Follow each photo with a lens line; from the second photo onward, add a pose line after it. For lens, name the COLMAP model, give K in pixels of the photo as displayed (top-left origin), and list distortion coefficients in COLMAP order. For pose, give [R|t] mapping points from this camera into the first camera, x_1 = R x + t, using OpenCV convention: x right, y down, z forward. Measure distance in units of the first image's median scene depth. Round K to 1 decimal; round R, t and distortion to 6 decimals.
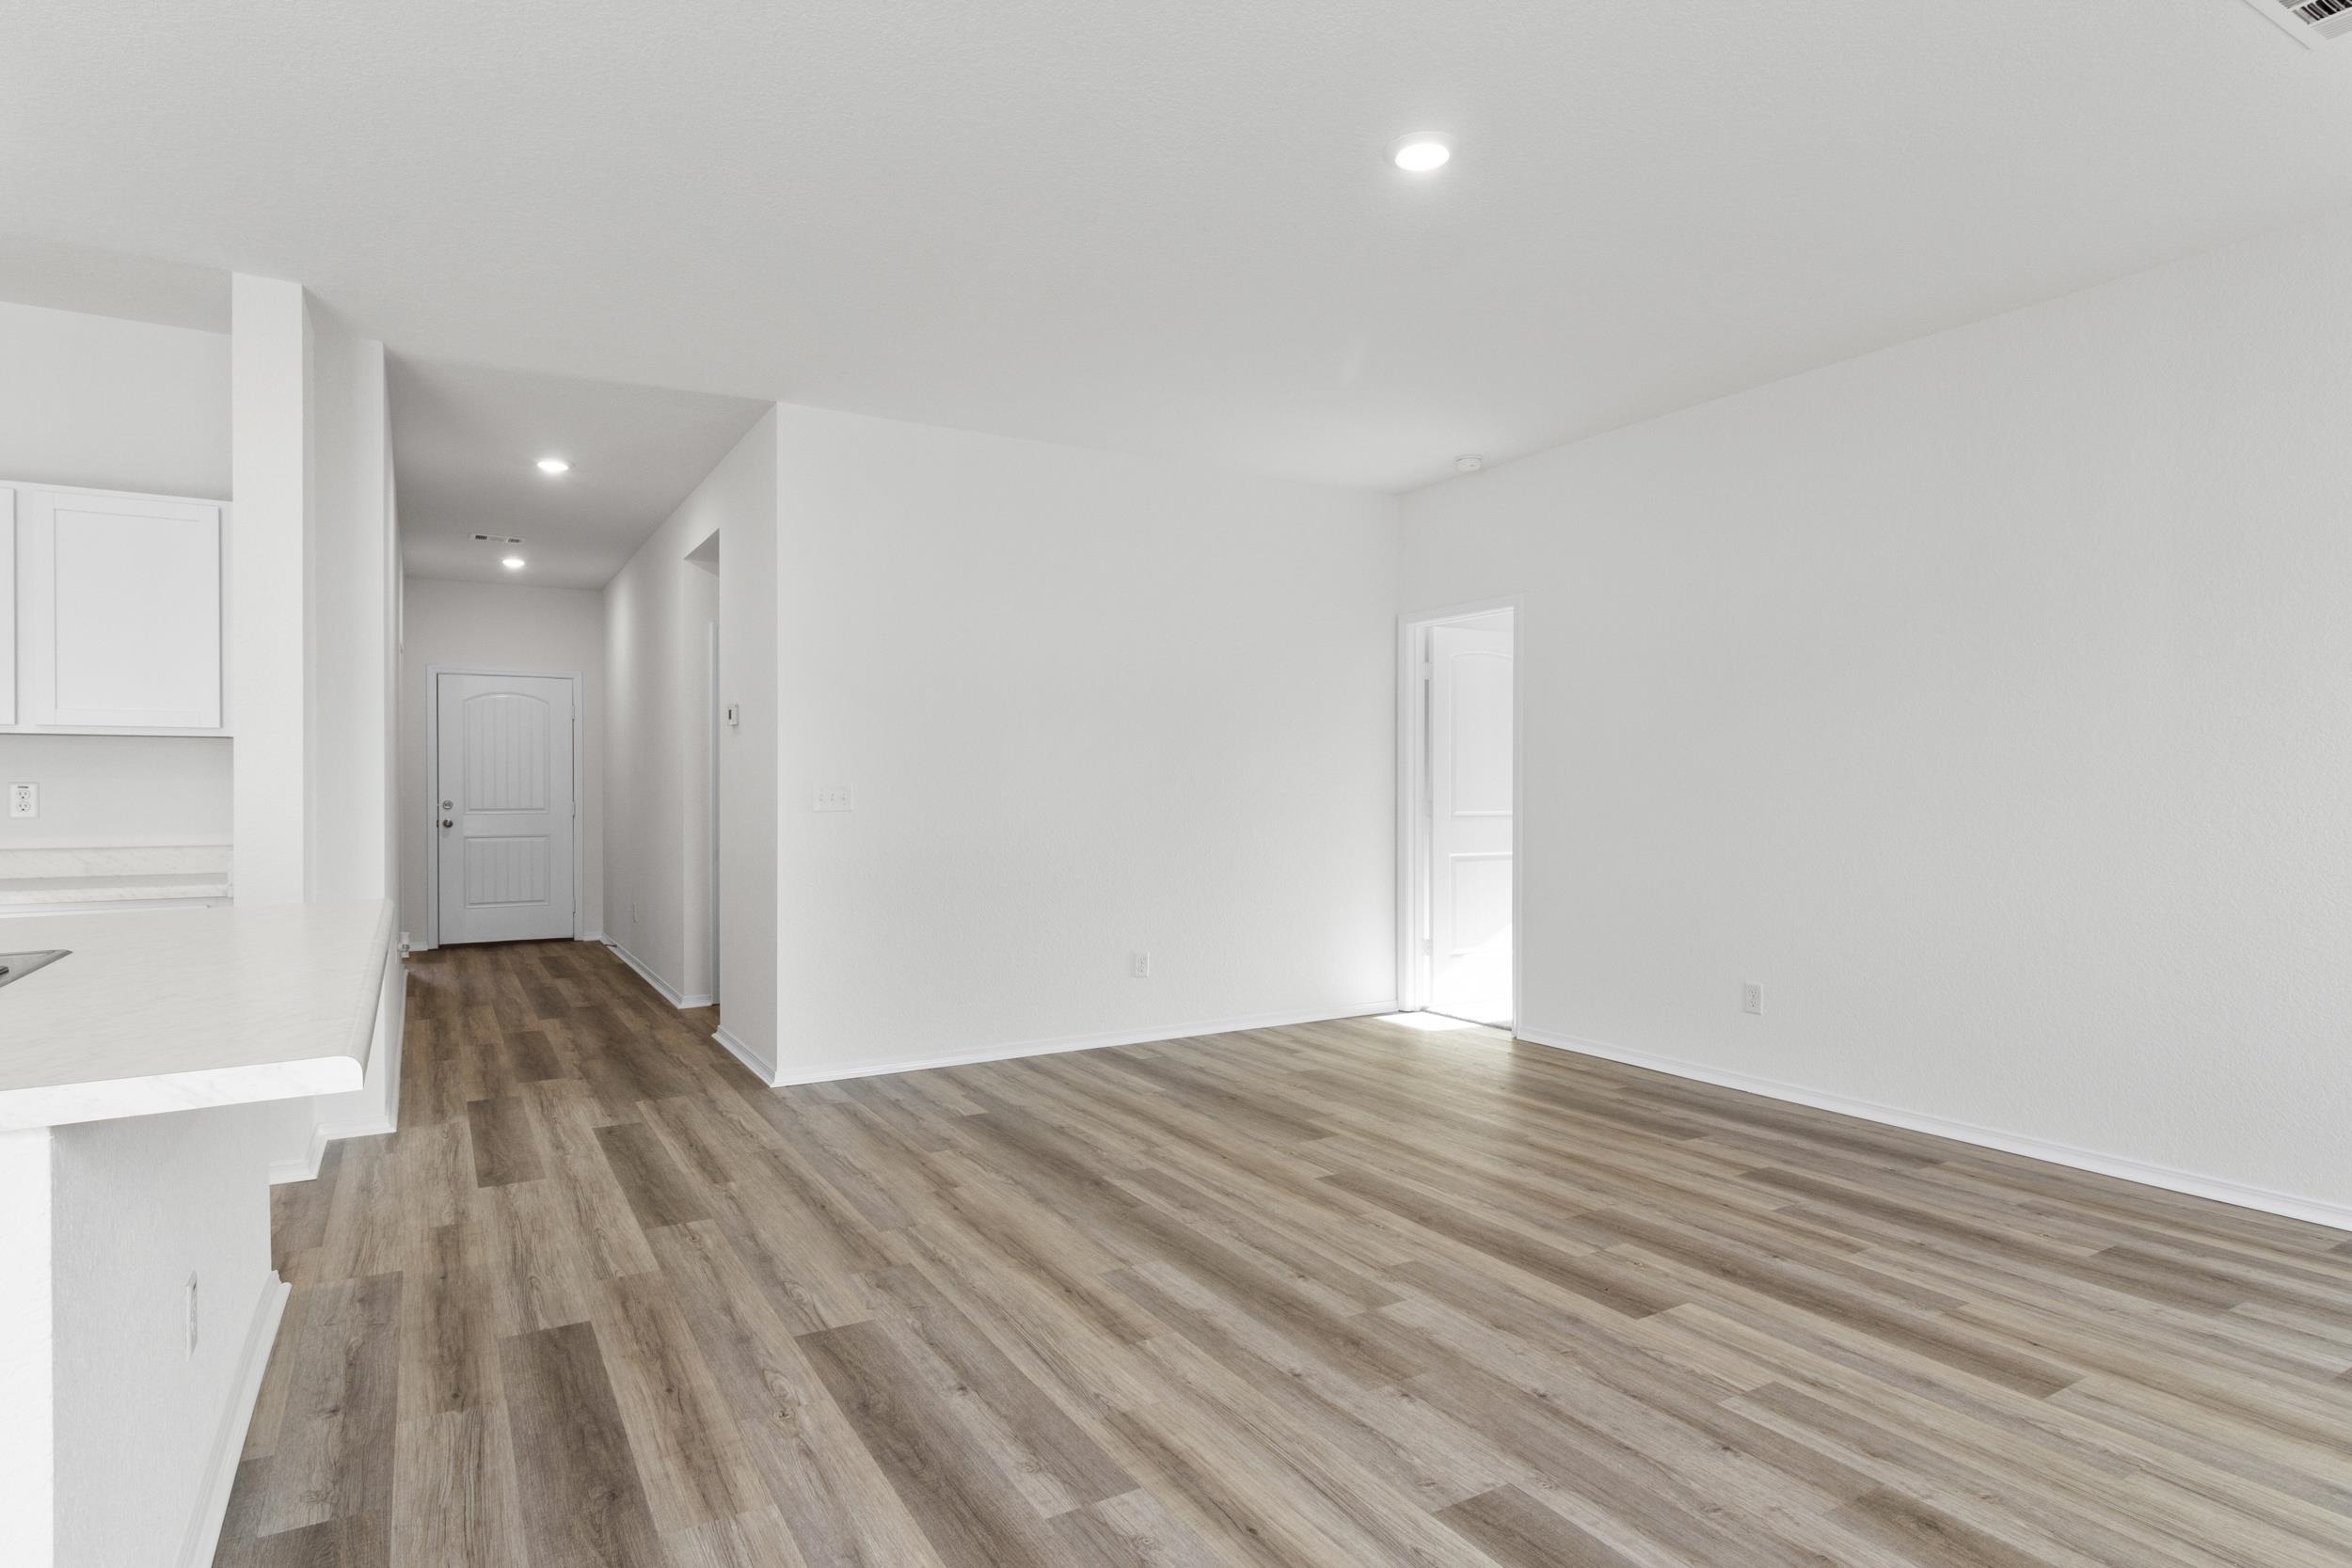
lens RADIAL K [[1278.7, 0, 1186.2], [0, 1278.7, 789.3], [0, 0, 1]] dist [0.002536, 0.000993]
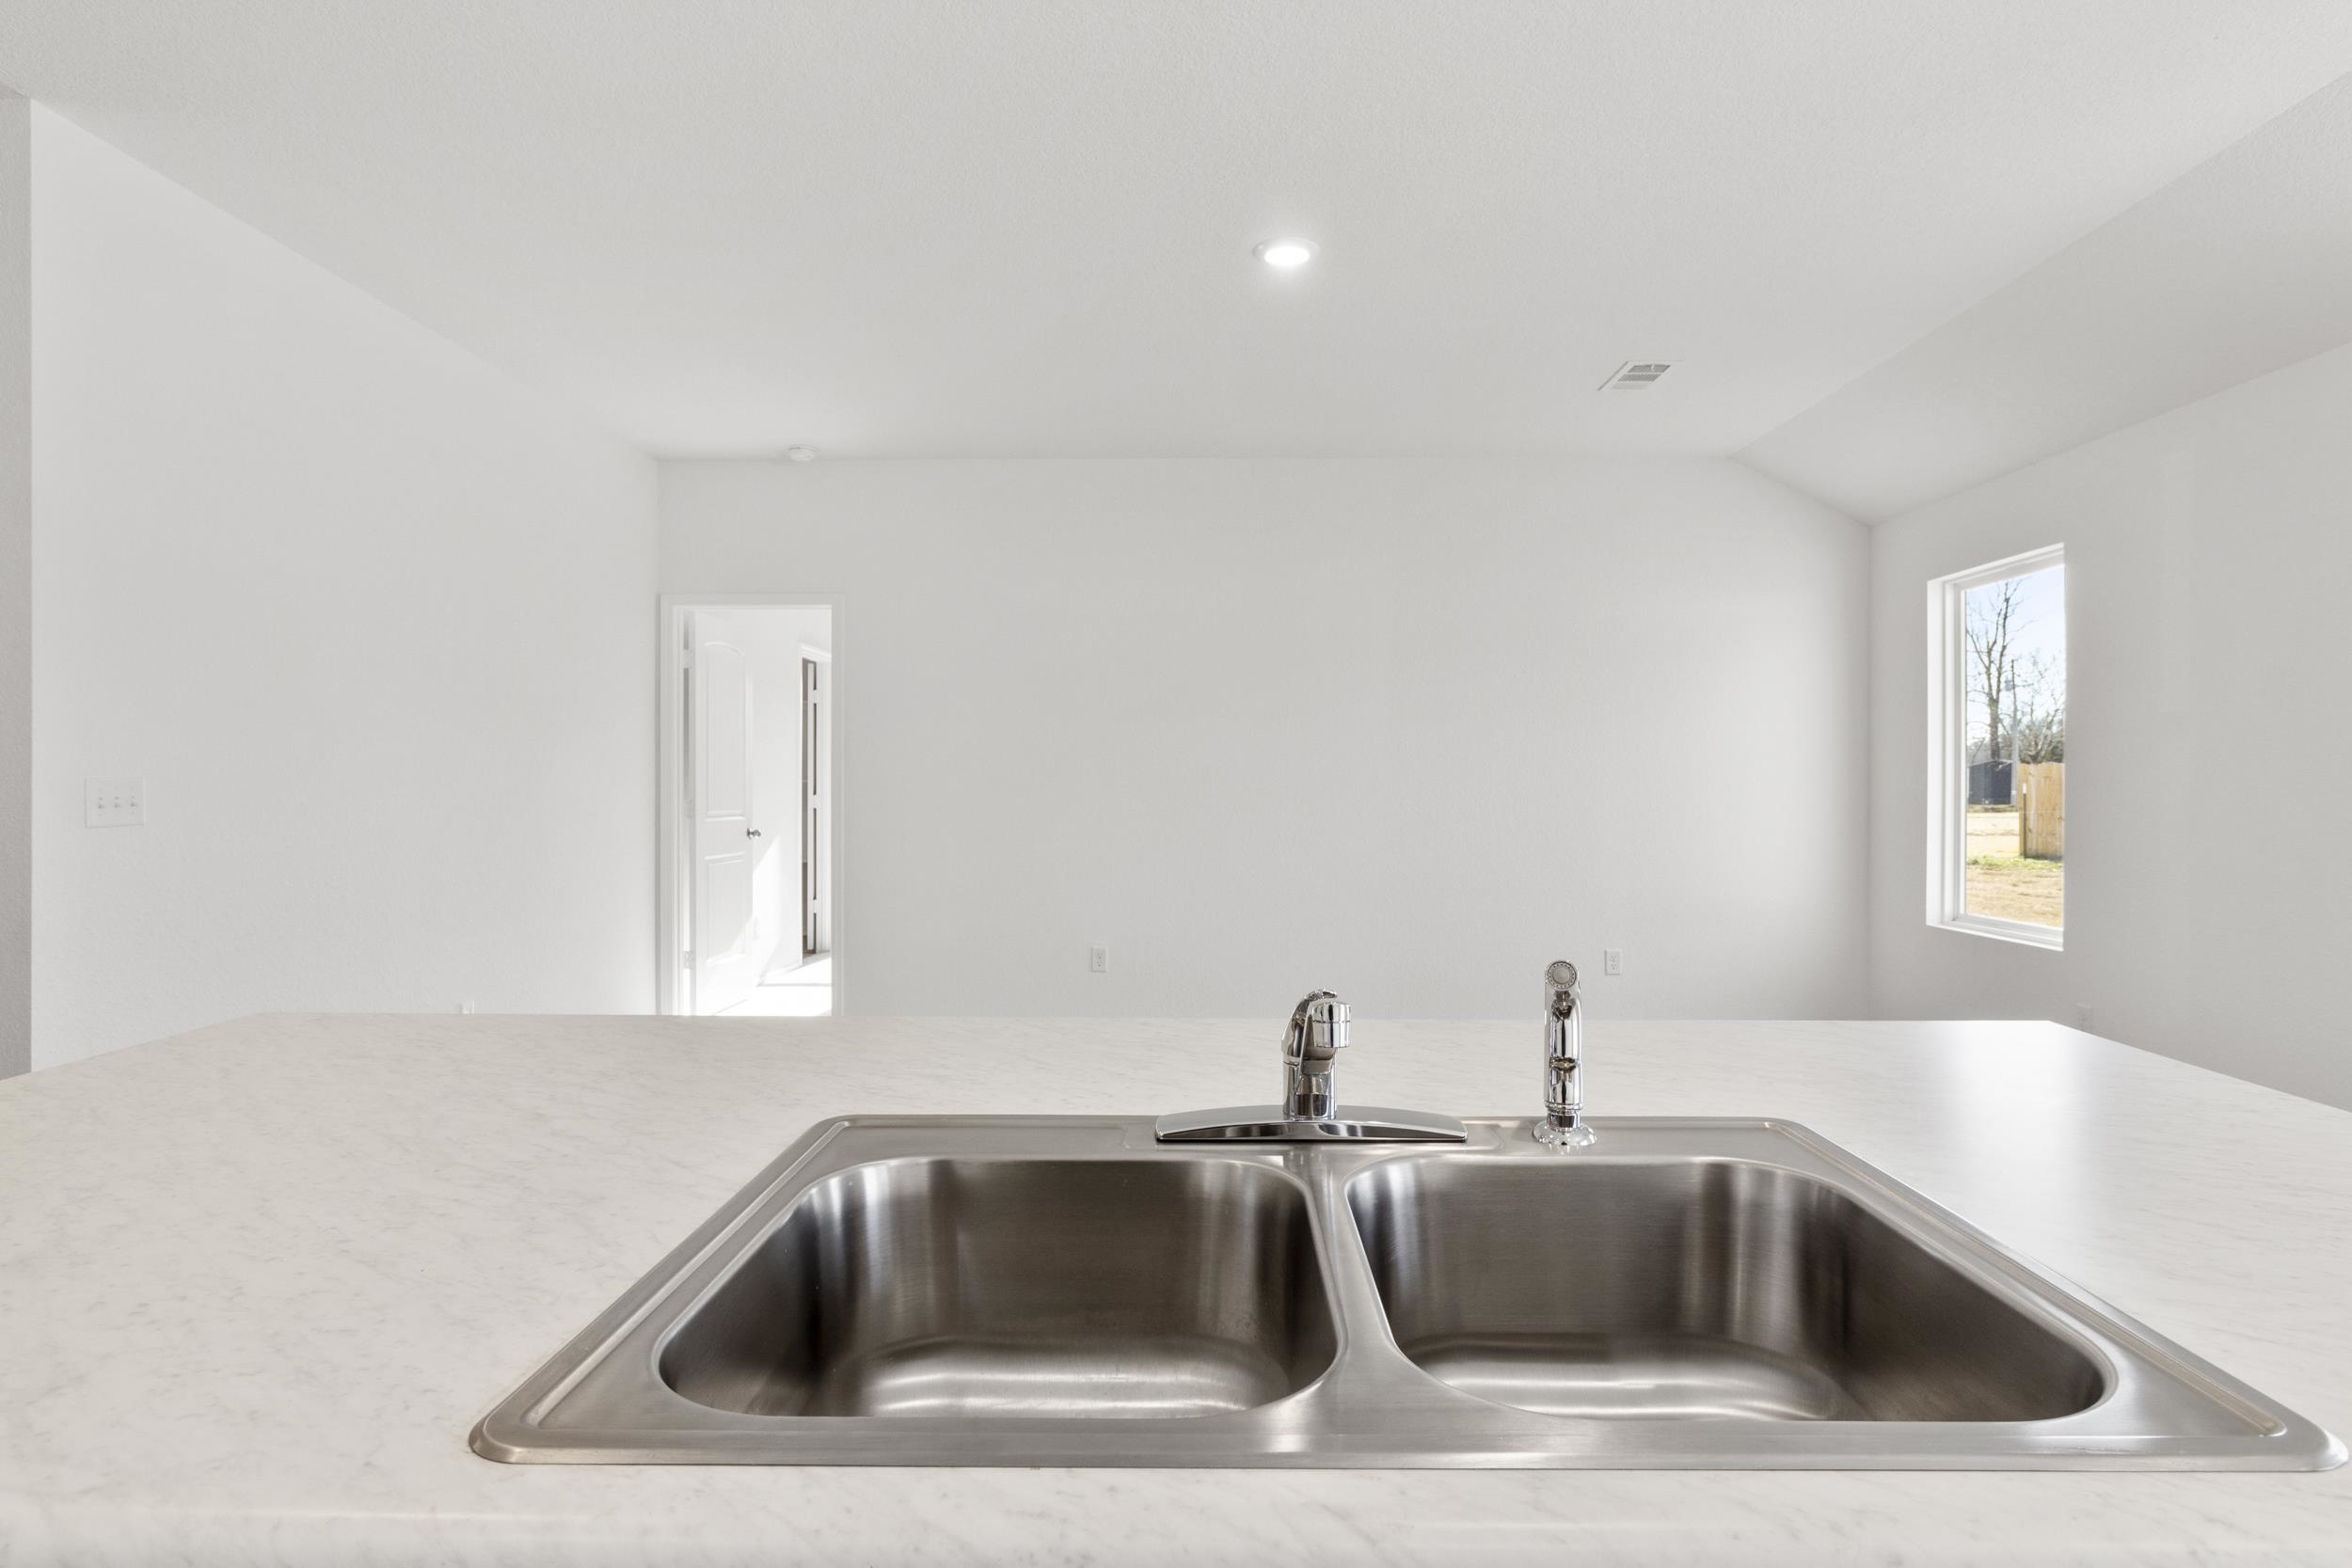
lens RADIAL K [[1278.7, 0, 1187.2], [0, 1278.7, 794.8], [0, 0, 1]] dist [0.002536, 0.000993]
pose [[0.535966, -0.004528, 0.844227, -0.756781], [-0.000412, 0.999984, 0.005625, -0.000792], [-0.844239, -0.003363, 0.535956, 0.389177]]
